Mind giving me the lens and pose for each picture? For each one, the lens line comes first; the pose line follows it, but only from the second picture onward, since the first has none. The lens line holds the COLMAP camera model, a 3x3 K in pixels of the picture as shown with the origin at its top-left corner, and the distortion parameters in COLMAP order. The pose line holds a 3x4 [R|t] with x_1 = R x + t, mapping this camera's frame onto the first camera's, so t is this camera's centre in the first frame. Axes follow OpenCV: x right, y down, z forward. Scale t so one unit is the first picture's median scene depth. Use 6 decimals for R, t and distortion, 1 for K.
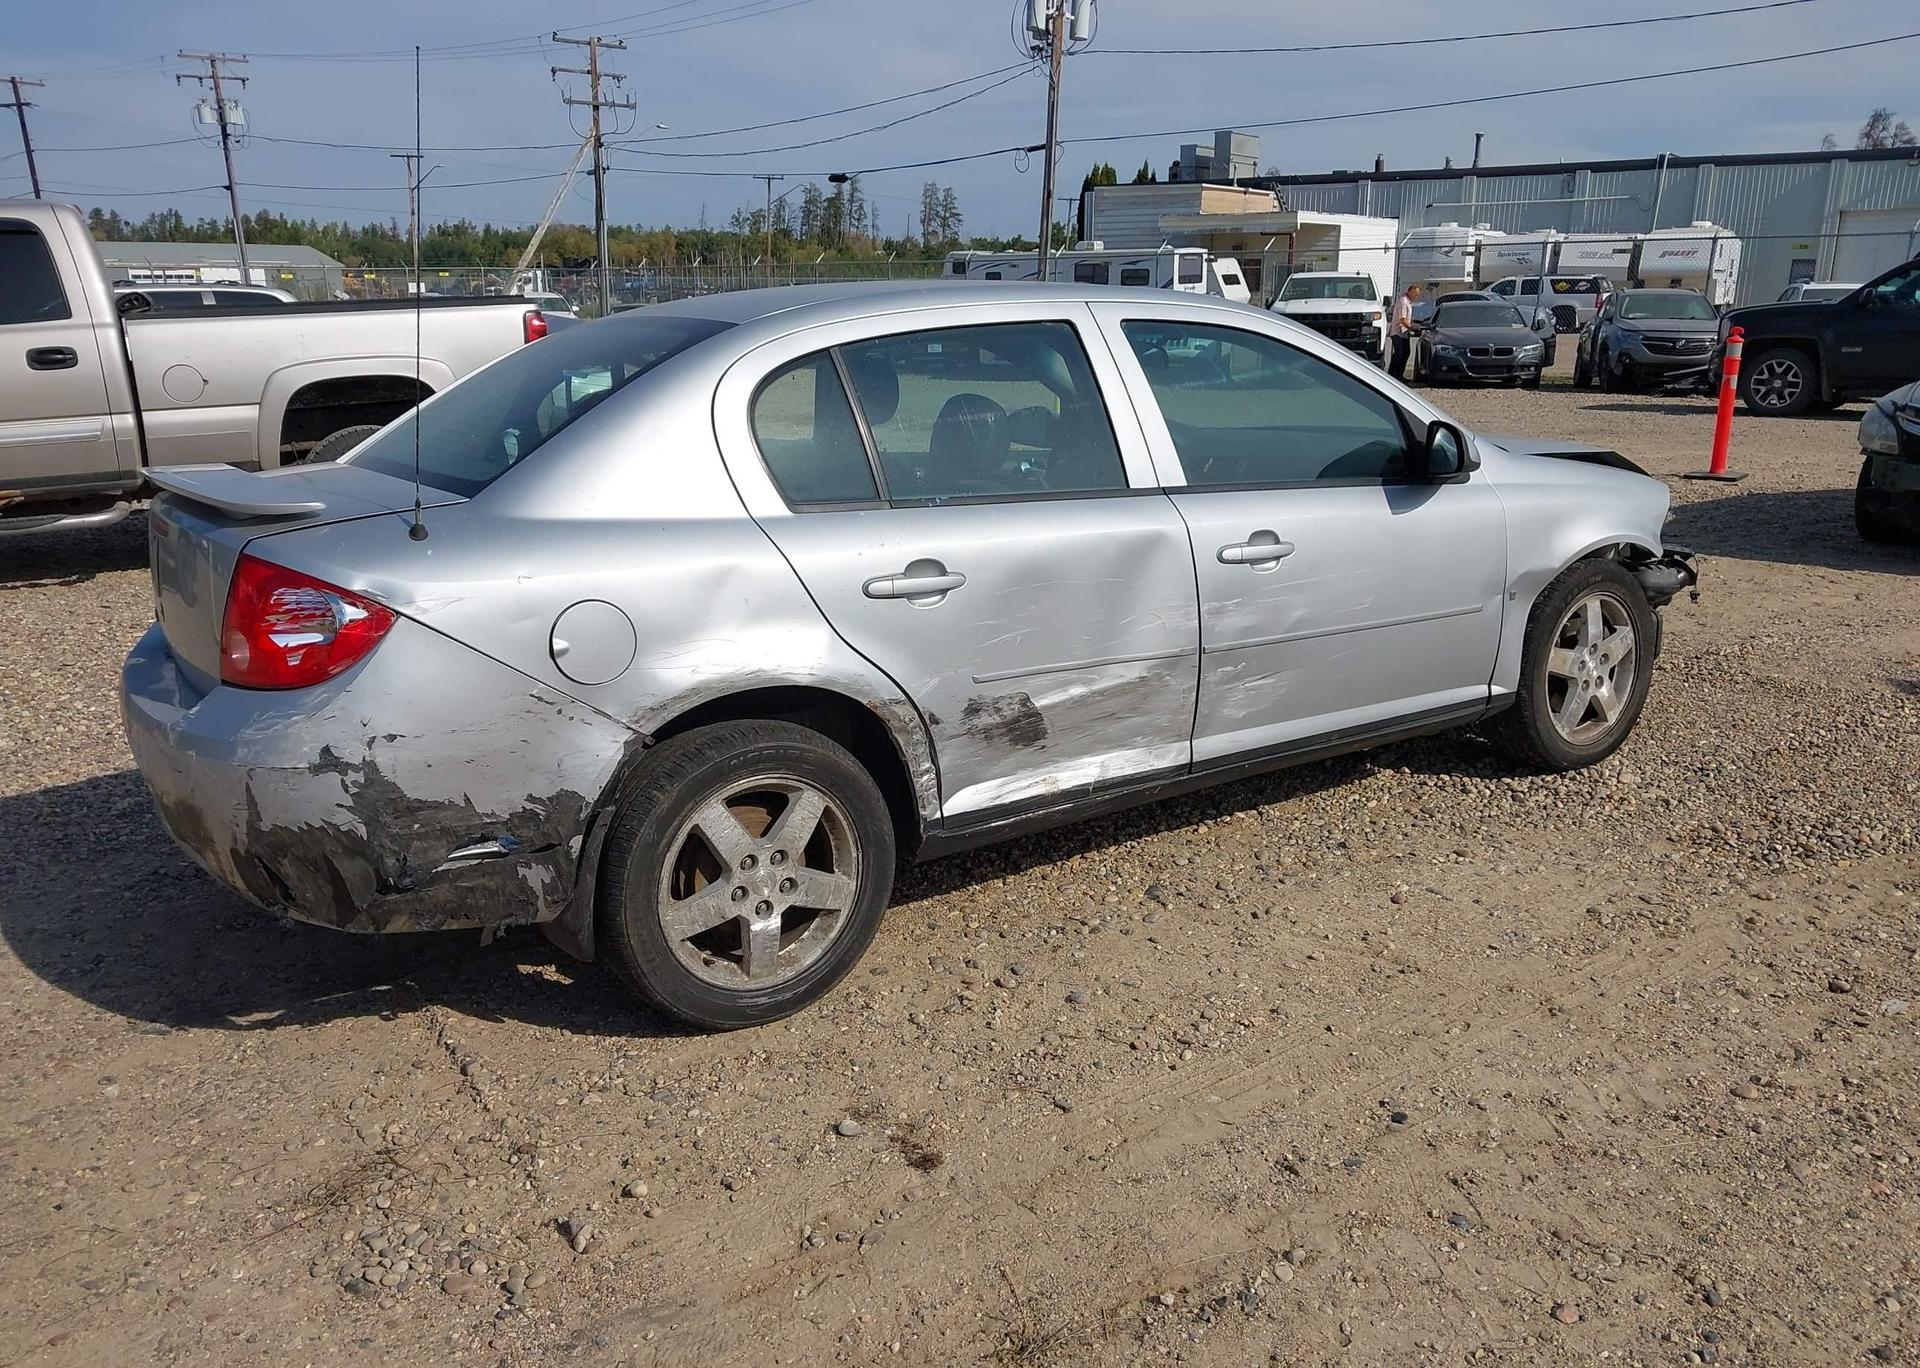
lens RADIAL K [[1540.9, 0, 957.2], [0, 1540.9, 691.2], [0, 0, 1]] dist [-0.000351, 0.011436]
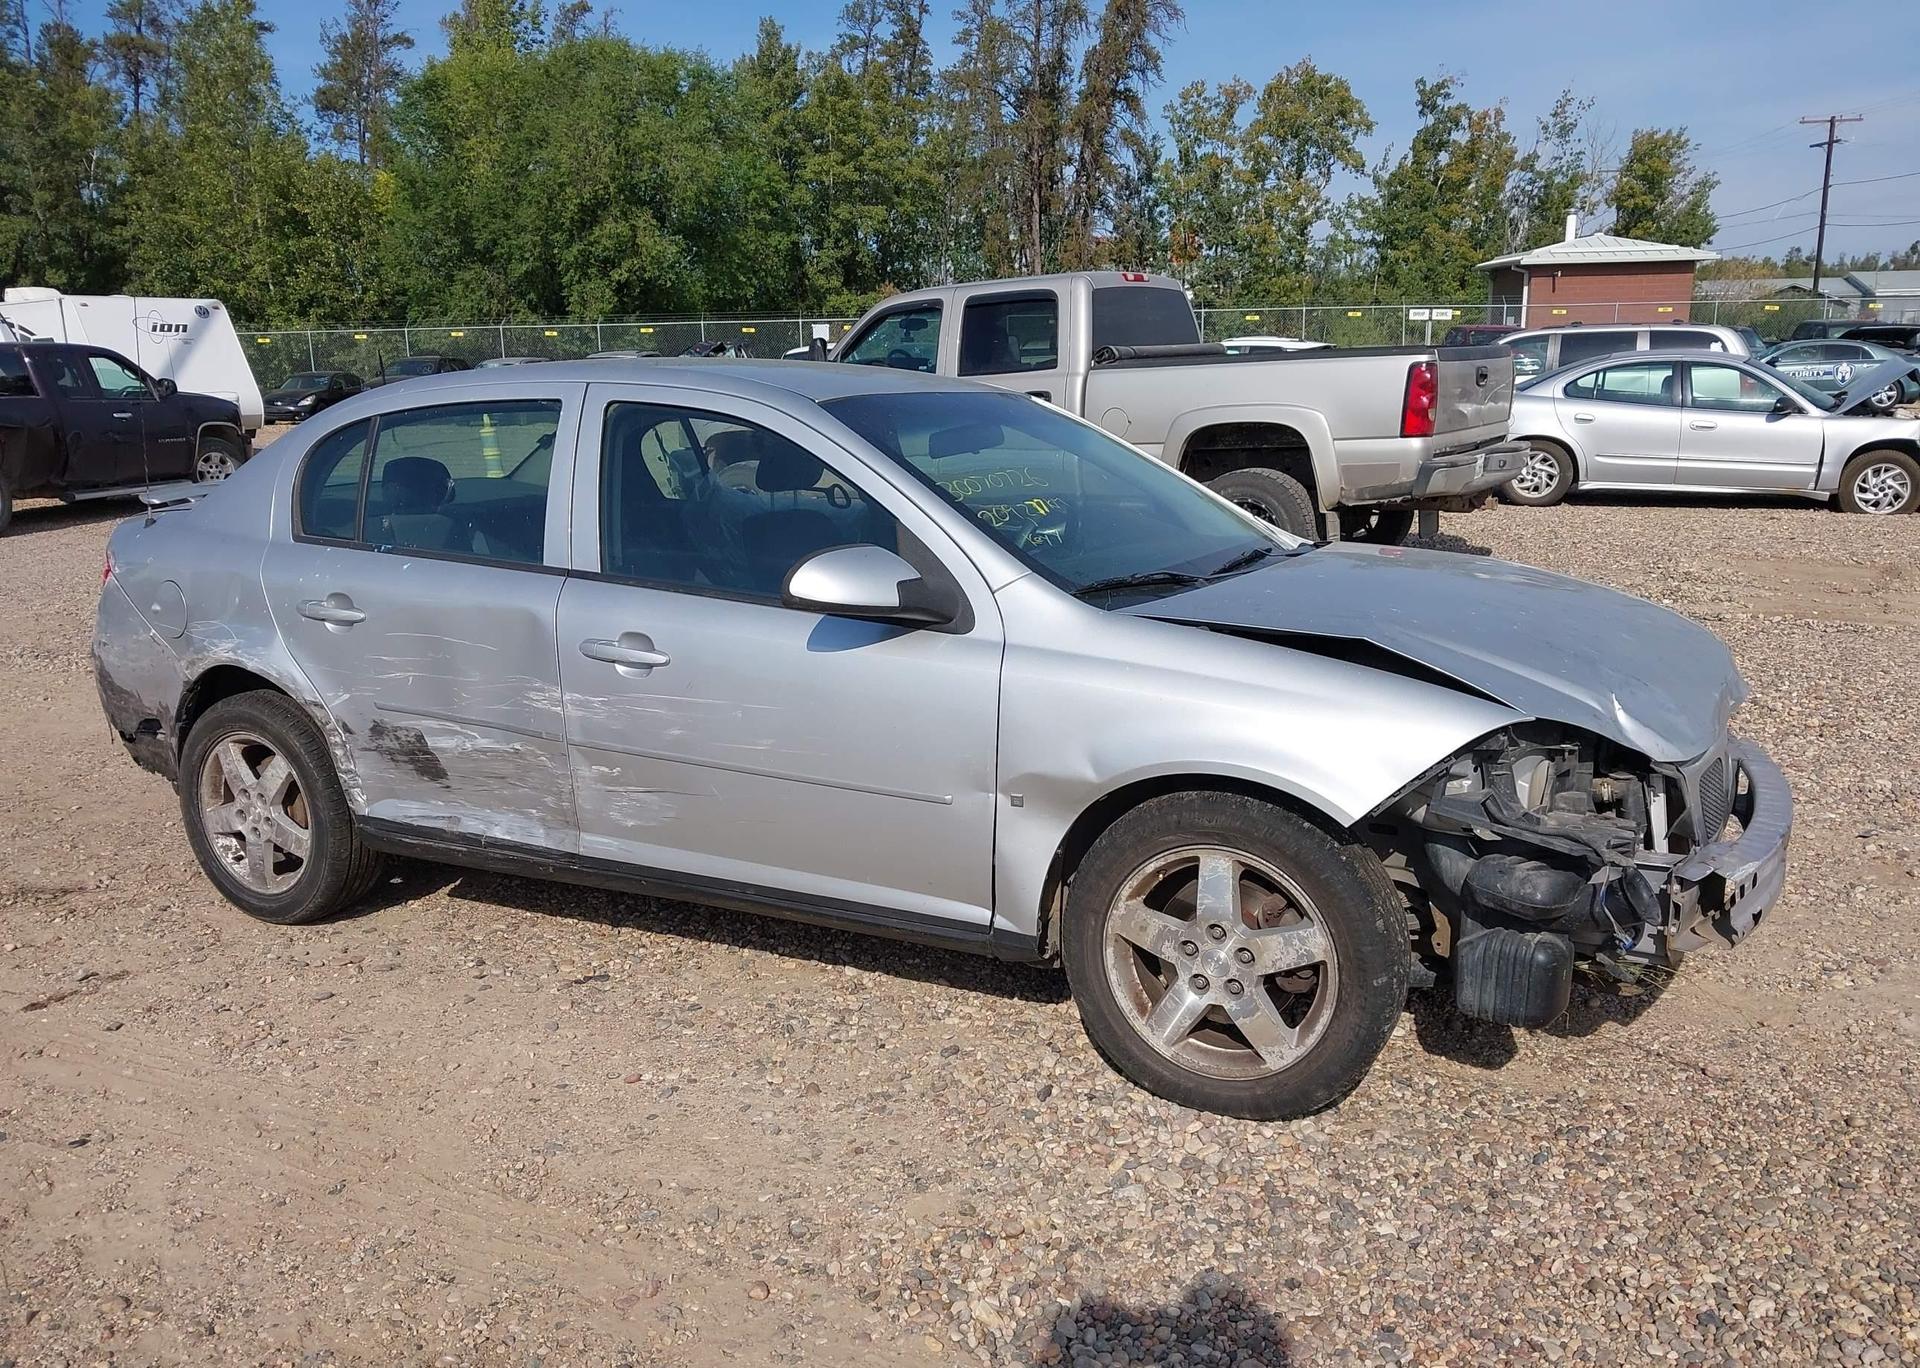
lens RADIAL K [[1540.9, 0, 957.2], [0, 1540.9, 691.2], [0, 0, 1]] dist [-0.000351, 0.011436]
pose [[0.476169, 0.192718, -0.857976, 0.930673], [-0.207597, 0.972747, 0.103283, -0.175187], [0.854498, 0.128933, 0.503200, 0.602343]]
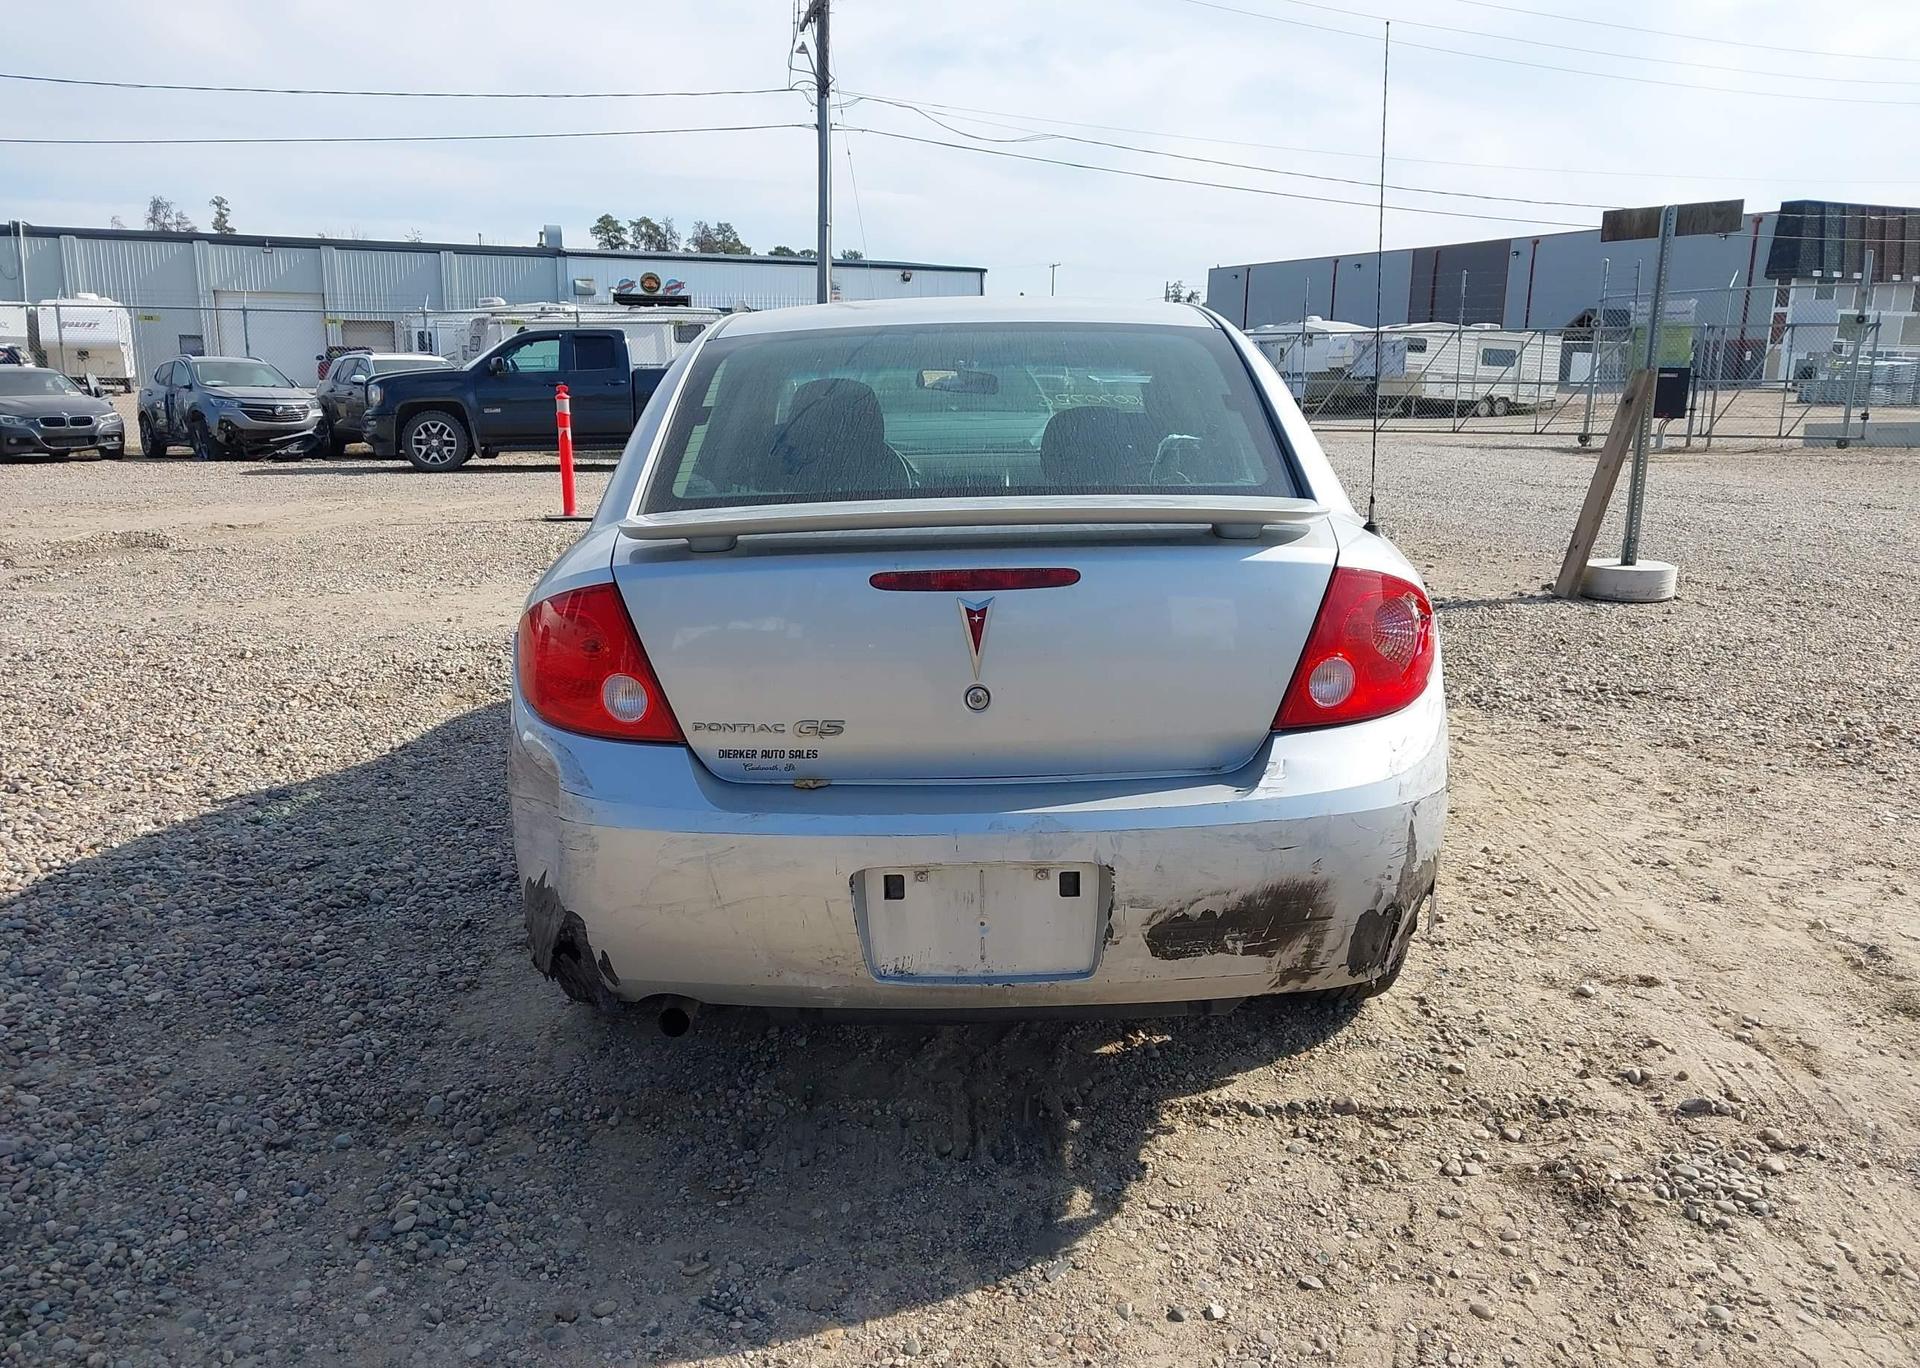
lens RADIAL K [[1540.9, 0, 957.2], [0, 1540.9, 691.2], [0, 0, 1]] dist [-0.000351, 0.011436]
pose [[0.536038, -0.161833, 0.828537, -0.837485], [0.201439, 0.977623, 0.060628, -0.075937], [-0.819808, 0.134401, 0.556643, 0.452957]]
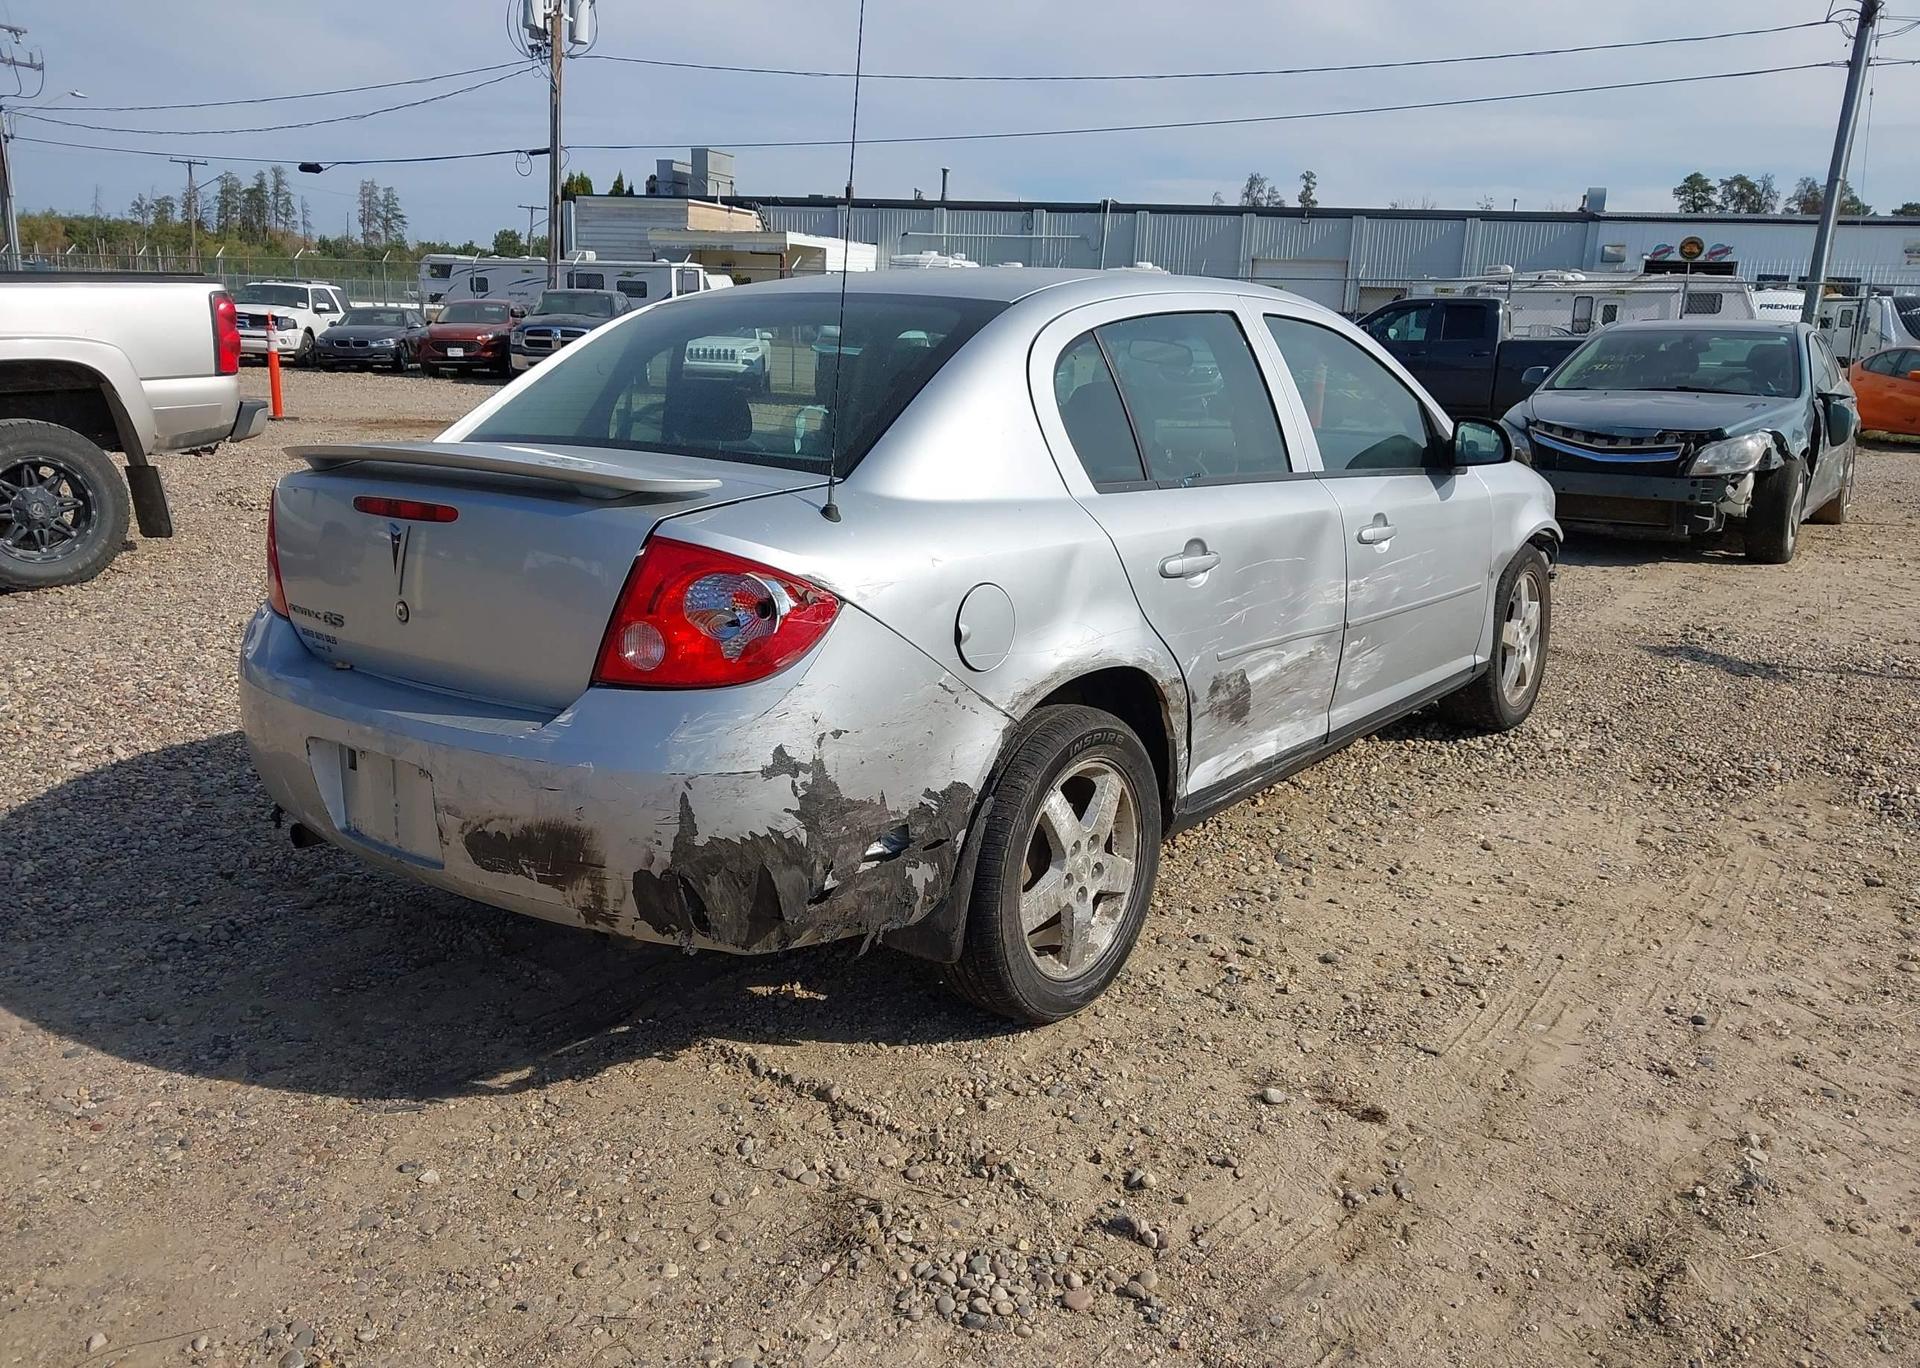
lens RADIAL K [[1540.9, 0, 957.2], [0, 1540.9, 691.2], [0, 0, 1]] dist [-0.000351, 0.011436]
pose [[0.940204, -0.044626, 0.337676, -0.383717], [0.048304, 0.998830, -0.002494, 0.006864], [-0.337169, 0.018656, 0.941259, 0.070985]]
